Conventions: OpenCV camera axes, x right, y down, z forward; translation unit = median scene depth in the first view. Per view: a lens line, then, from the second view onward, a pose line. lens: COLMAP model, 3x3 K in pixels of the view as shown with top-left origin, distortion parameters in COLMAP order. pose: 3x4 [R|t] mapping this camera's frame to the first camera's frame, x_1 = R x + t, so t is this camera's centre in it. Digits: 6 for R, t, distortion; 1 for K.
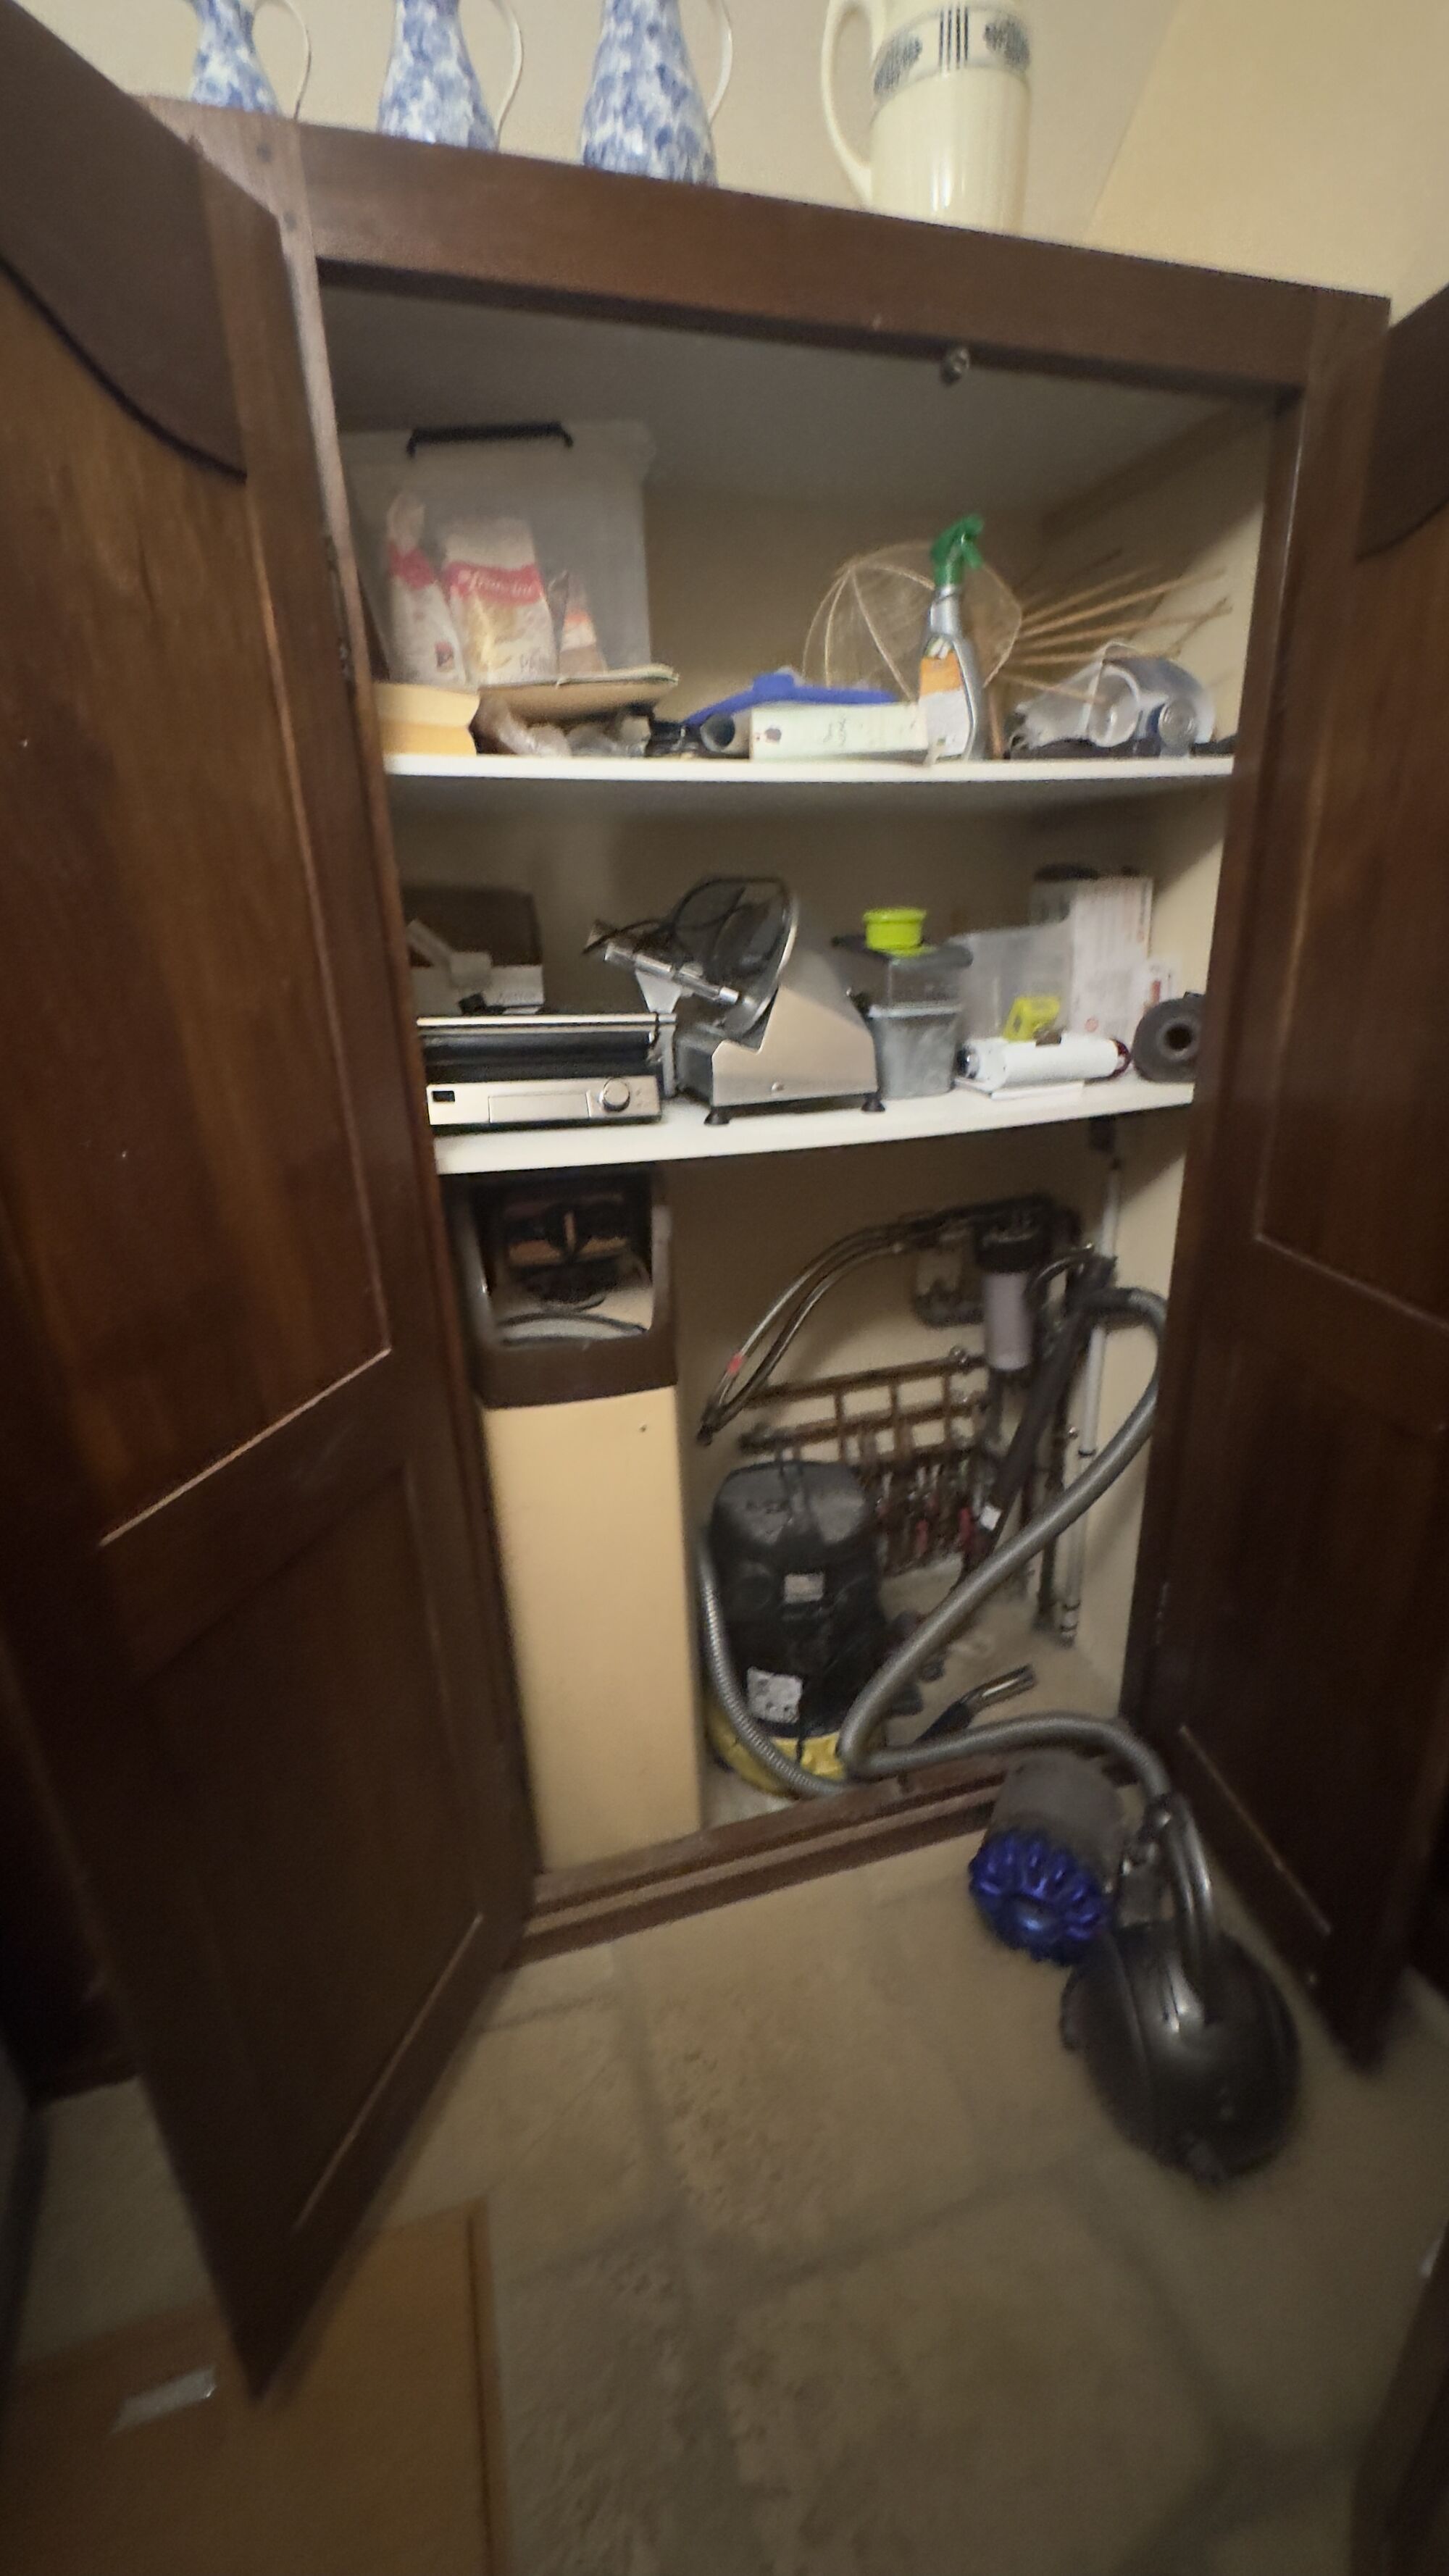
lens RADIAL K [[1023.7, 0, 727.4], [0, 1023.7, 1287.5], [0, 0, 1]] dist [0.000501, -0.000062]
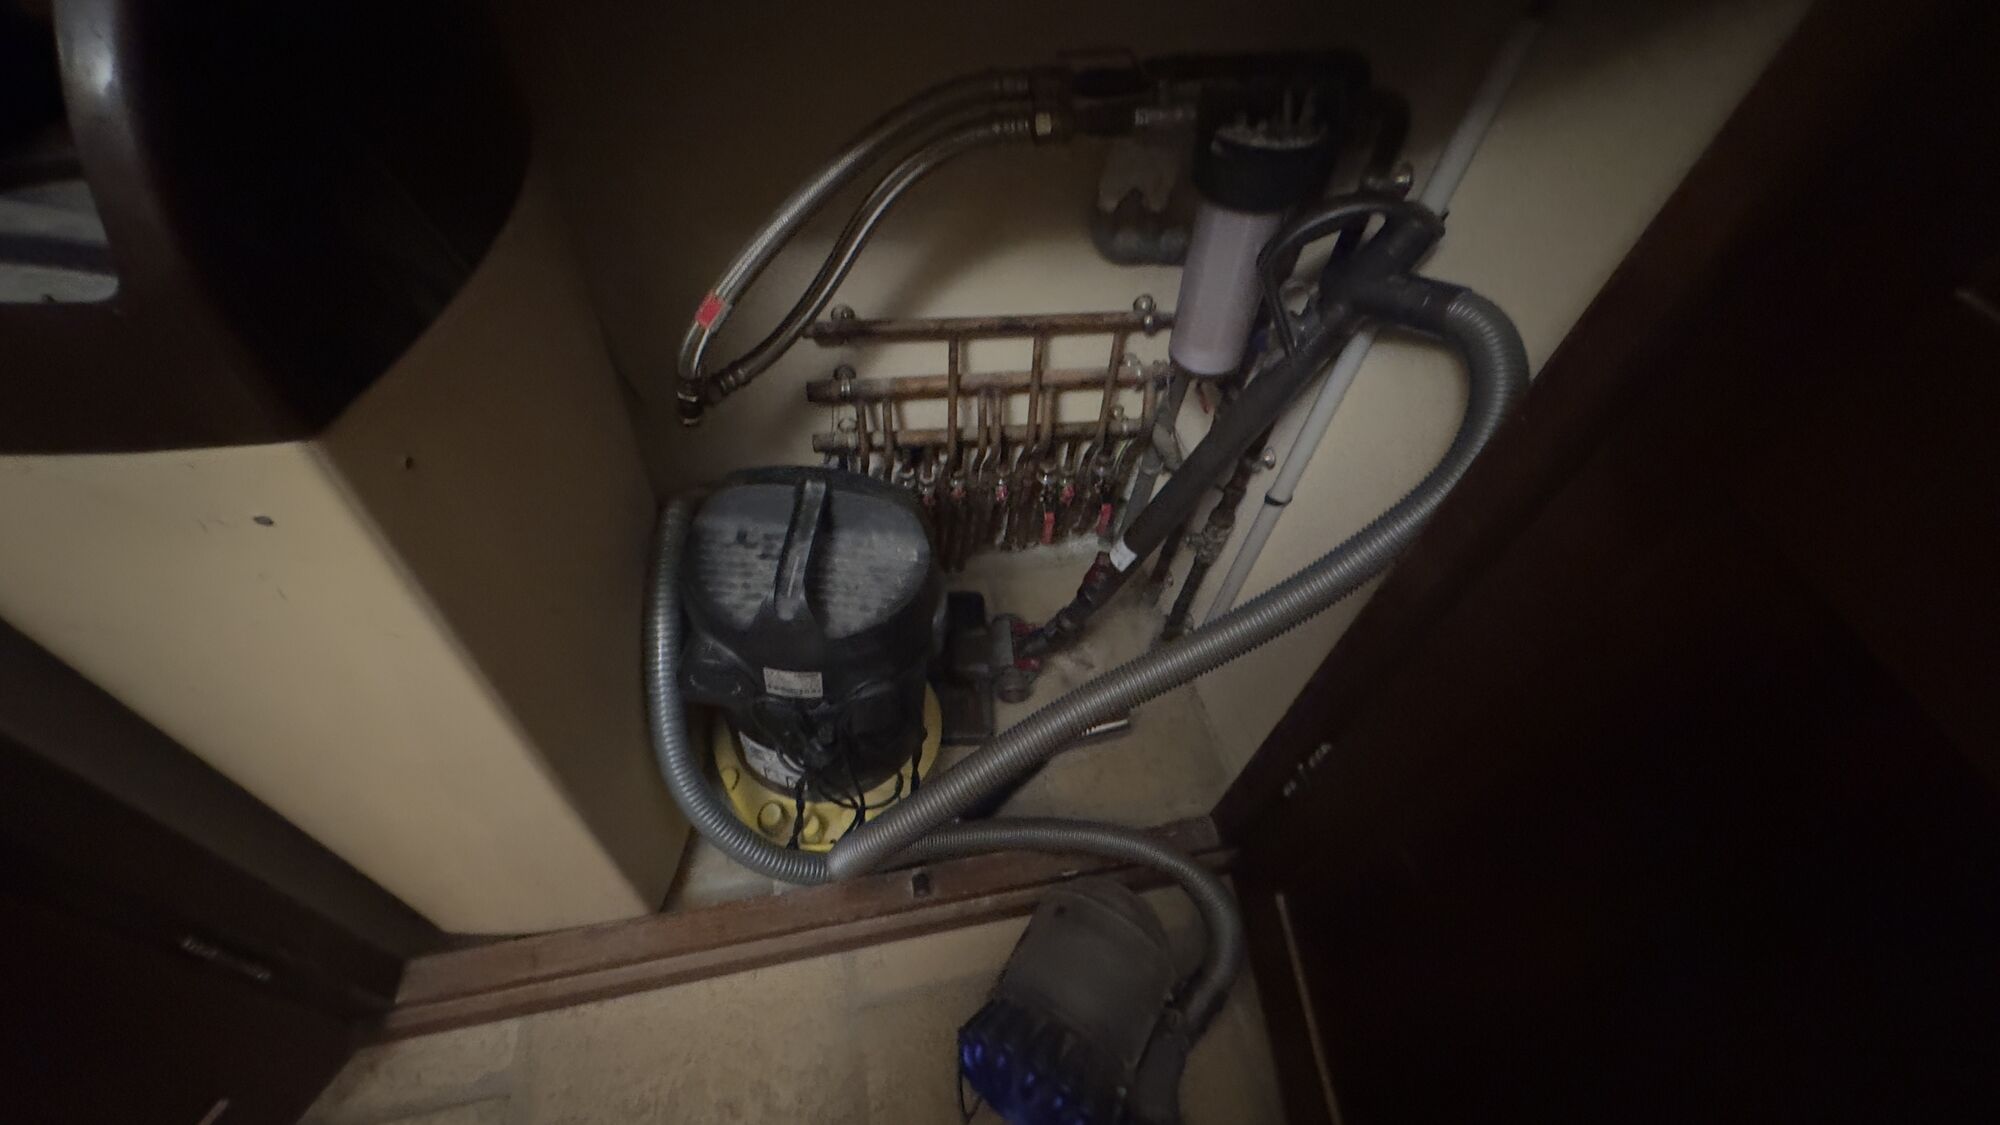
lens RADIAL K [[794.7, 0, 998.9], [0, 794.7, 562.9], [0, 0, 1]] dist [0.000501, -0.000062]
pose [[0.987841, 0.146440, 0.052213, 0.129475], [-0.153302, 0.861589, 0.483905, -0.031922], [0.025877, -0.486025, 0.873562, 0.459323]]
